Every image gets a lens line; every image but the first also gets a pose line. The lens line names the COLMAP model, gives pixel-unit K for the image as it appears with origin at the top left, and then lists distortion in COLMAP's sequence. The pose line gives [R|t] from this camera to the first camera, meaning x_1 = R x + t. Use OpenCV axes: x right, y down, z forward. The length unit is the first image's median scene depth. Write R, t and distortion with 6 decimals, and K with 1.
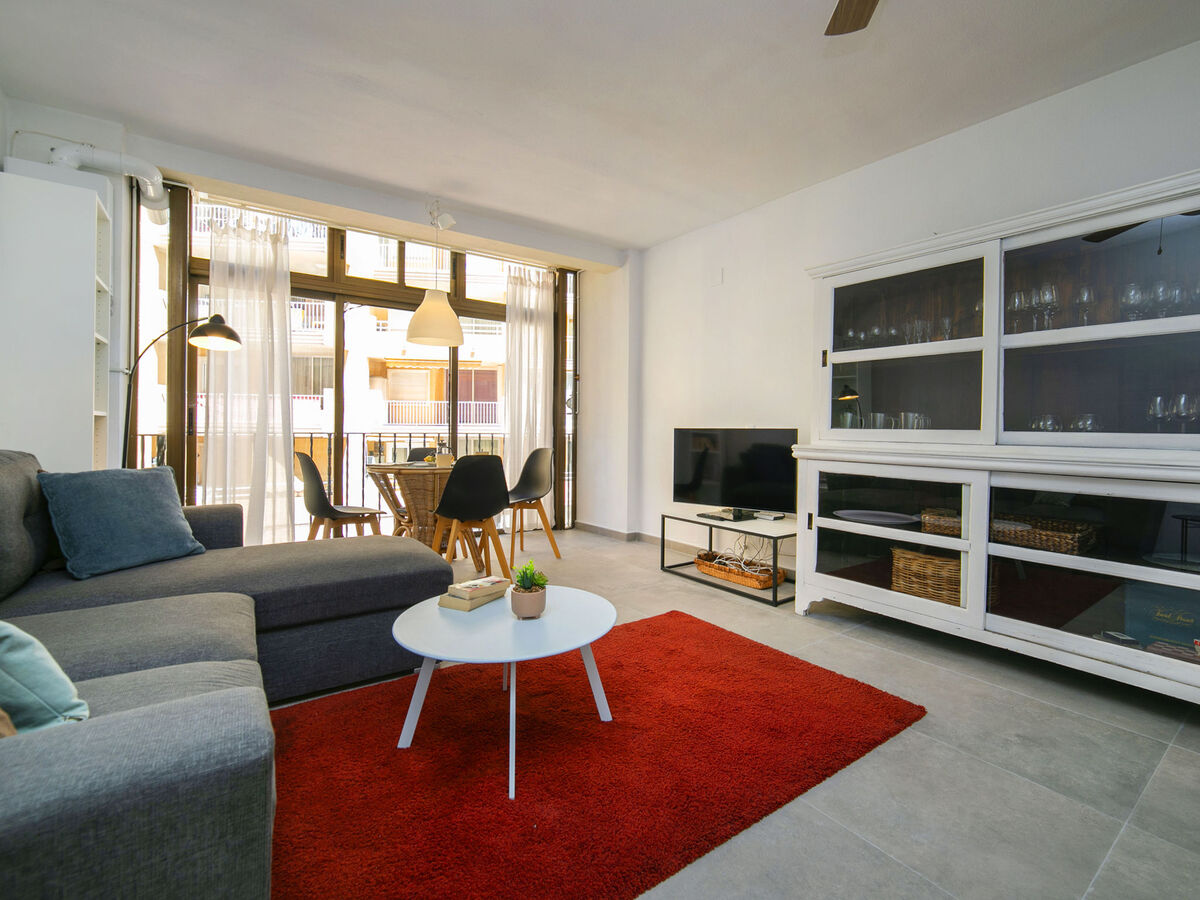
lens RADIAL K [[560.2, 0, 654.4], [0, 560.2, 437.8], [0, 0, 1]] dist [-0.005155, 0.001912]
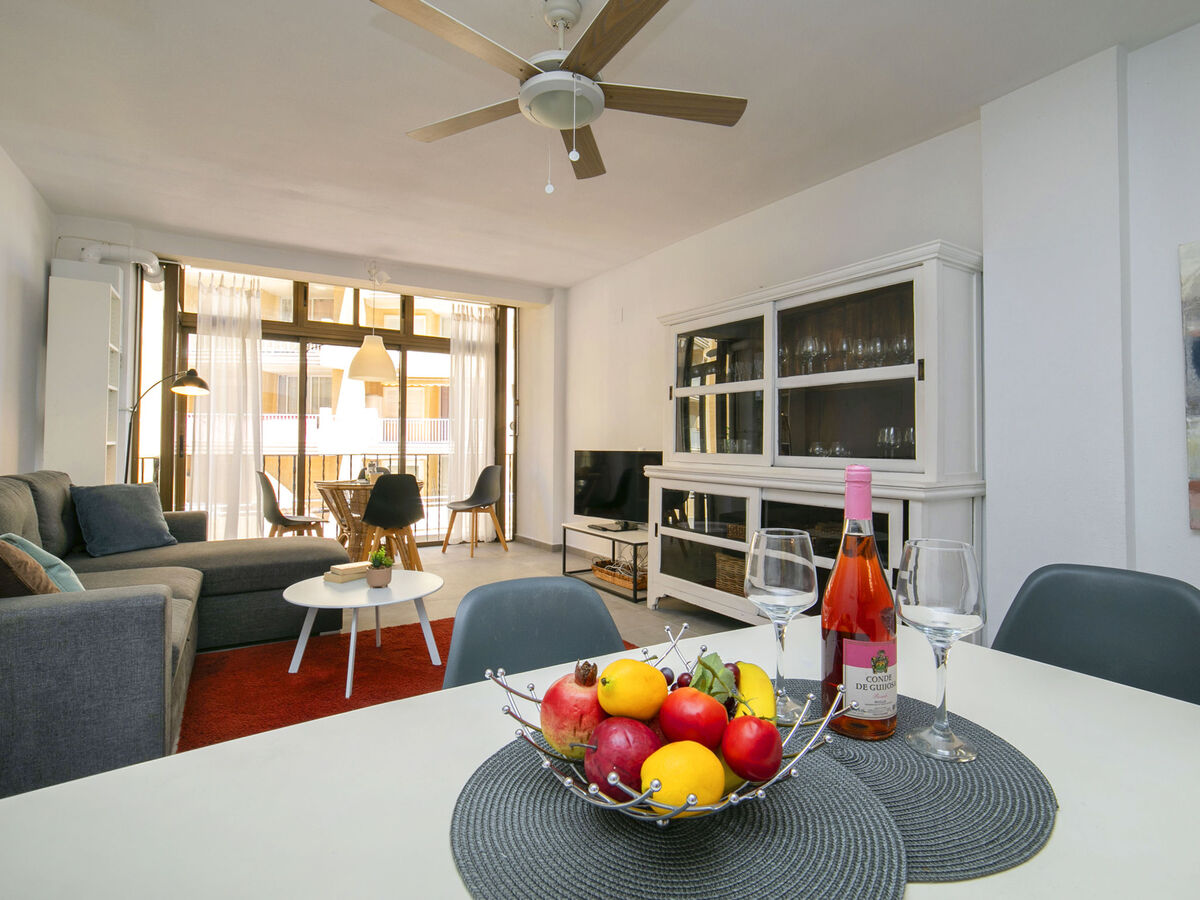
lens RADIAL K [[620.1, 0, 628.7], [0, 620.1, 440.0], [0, 0, 1]] dist [-0.004073, -0.000948]
pose [[0.995604, -0.003940, -0.093580, 0.320956], [0.001869, 0.999752, -0.022206, -0.012340], [0.093645, 0.021934, 0.995364, -0.302167]]
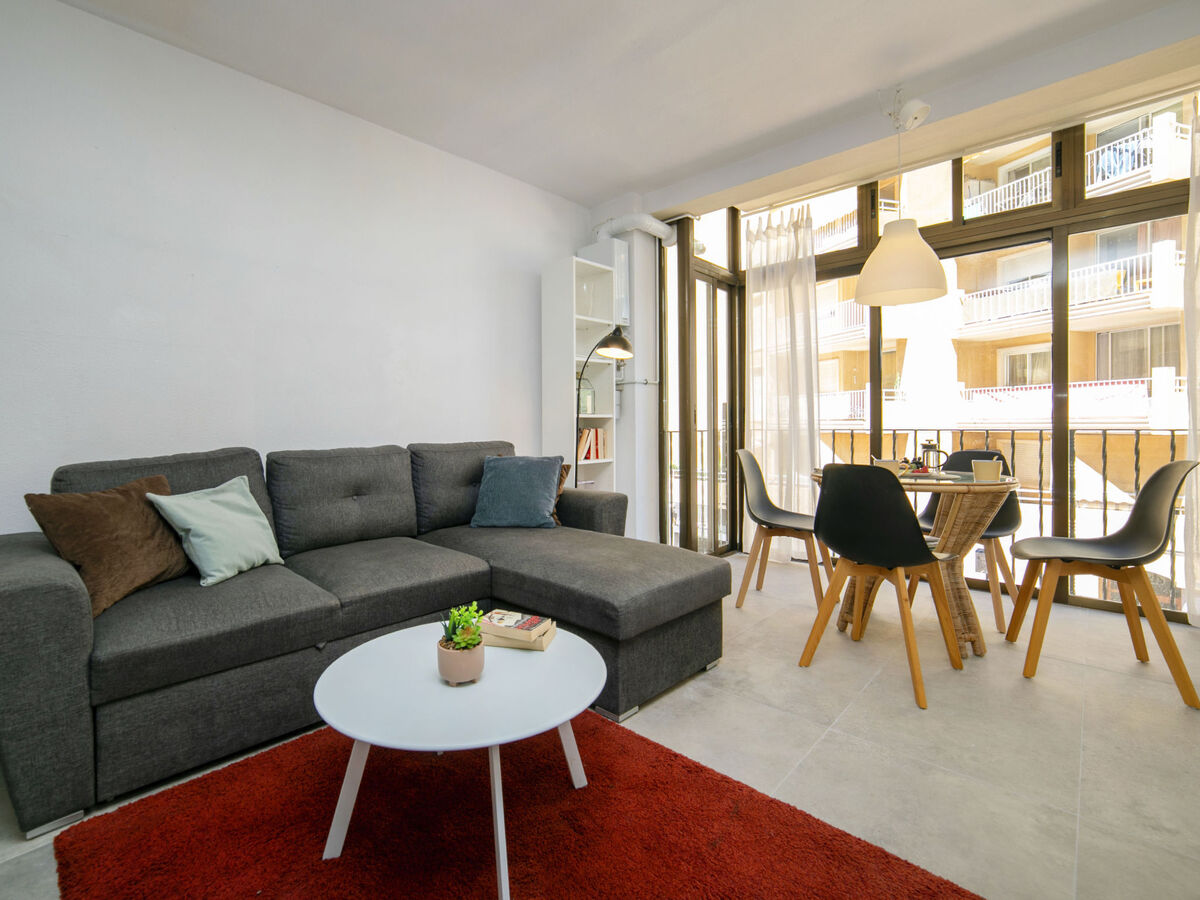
lens RADIAL K [[560.4, 0, 534.5], [0, 560.4, 441.7], [0, 0, 1]] dist [-0.002647, 0.003922]
pose [[0.111633, 0.020594, -0.993536, 0.284802], [-0.007679, 0.999773, 0.019861, -0.004878], [0.993720, 0.005412, 0.111766, 0.557516]]
